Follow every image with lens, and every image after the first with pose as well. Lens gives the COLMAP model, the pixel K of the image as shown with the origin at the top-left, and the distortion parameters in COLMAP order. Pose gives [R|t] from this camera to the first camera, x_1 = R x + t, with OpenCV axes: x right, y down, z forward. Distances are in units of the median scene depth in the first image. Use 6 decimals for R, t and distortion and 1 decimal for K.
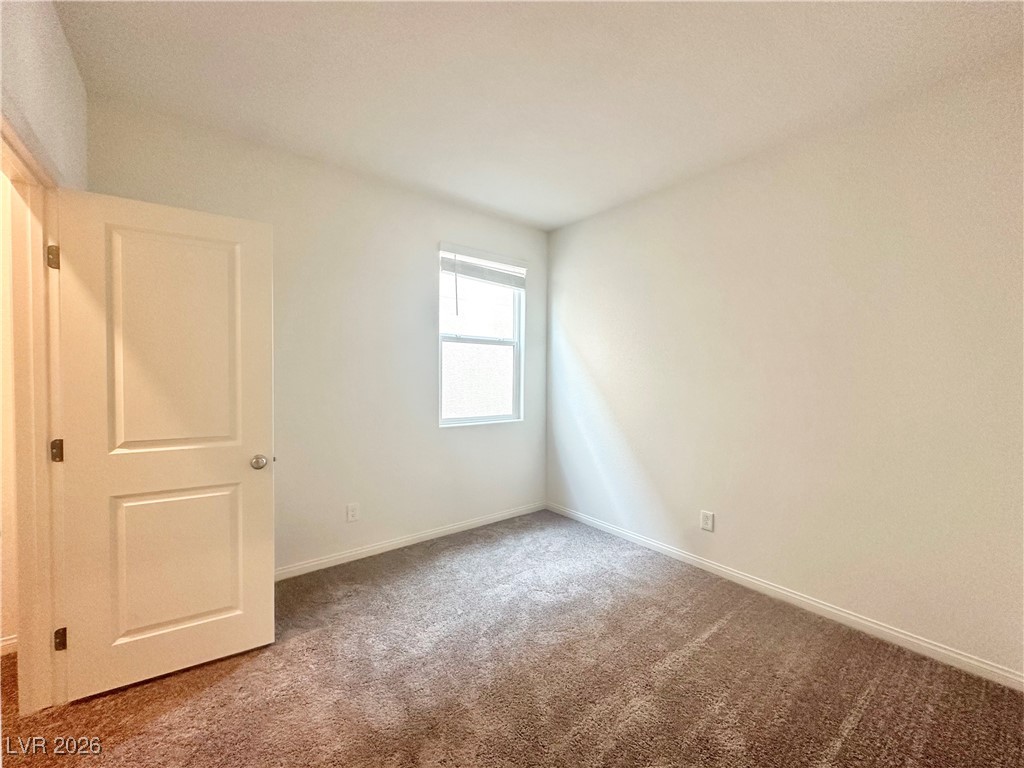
lens RADIAL K [[407.6, 0, 509.7], [0, 407.6, 386.2], [0, 0, 1]] dist [0.001385, 0.000184]
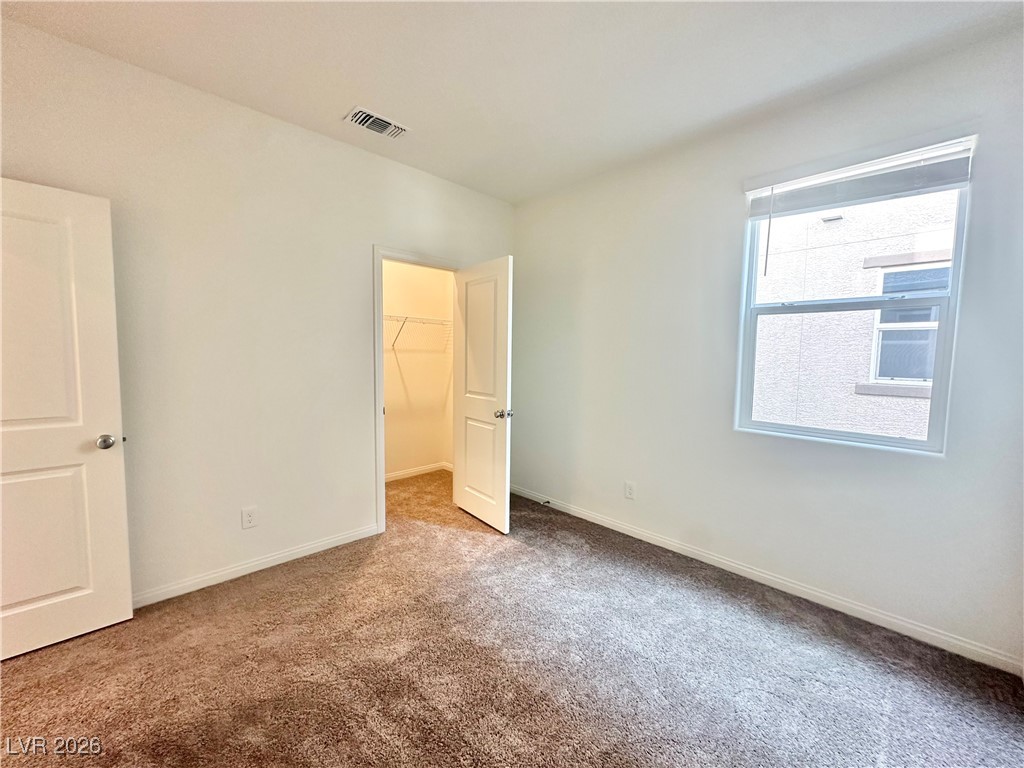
lens RADIAL K [[407.6, 0, 509.6], [0, 407.6, 383.7], [0, 0, 1]] dist [0.001385, 0.000184]
pose [[0.102337, 0.063706, -0.992708, 0.541356], [-0.041689, 0.997345, 0.059706, -0.012762], [0.993876, 0.035275, 0.104721, 0.505931]]
